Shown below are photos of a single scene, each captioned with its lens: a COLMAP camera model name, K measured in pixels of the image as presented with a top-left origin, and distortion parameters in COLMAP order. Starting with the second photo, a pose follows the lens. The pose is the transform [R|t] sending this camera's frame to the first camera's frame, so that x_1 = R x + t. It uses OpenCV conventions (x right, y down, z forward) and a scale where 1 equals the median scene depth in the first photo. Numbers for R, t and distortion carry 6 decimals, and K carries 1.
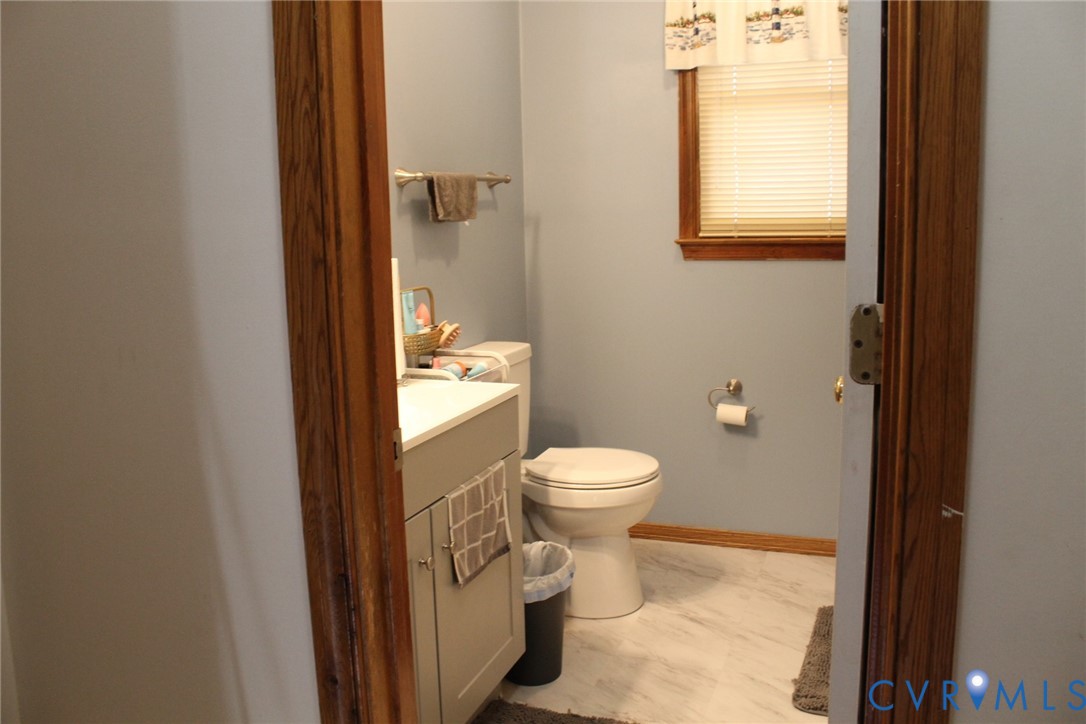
lens RADIAL K [[924.6, 0, 540.5], [0, 924.6, 325.6], [0, 0, 1]] dist [-0.142570, 0.148076]
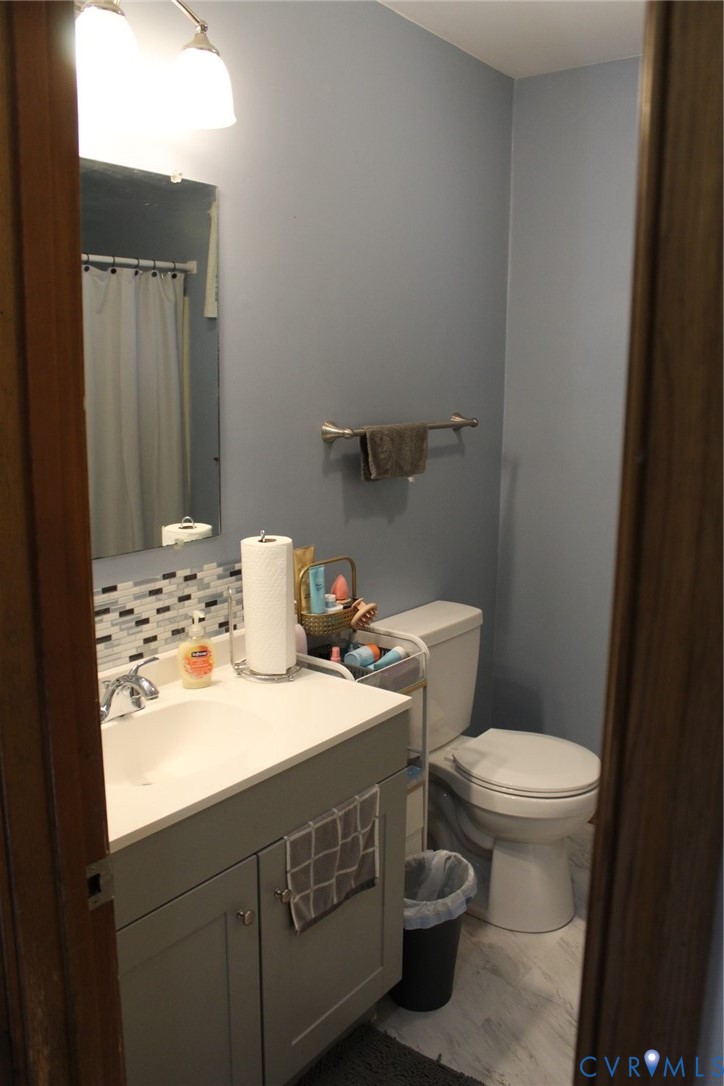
lens RADIAL K [[924.6, 0, 362.0], [0, 924.6, 543.0], [0, 0, 1]] dist [-0.142570, 0.148076]
pose [[0.959917, 0.087899, -0.266147, 0.138126], [-0.070428, 0.994730, 0.074510, -0.130828], [0.271293, -0.052779, 0.961049, 0.140534]]
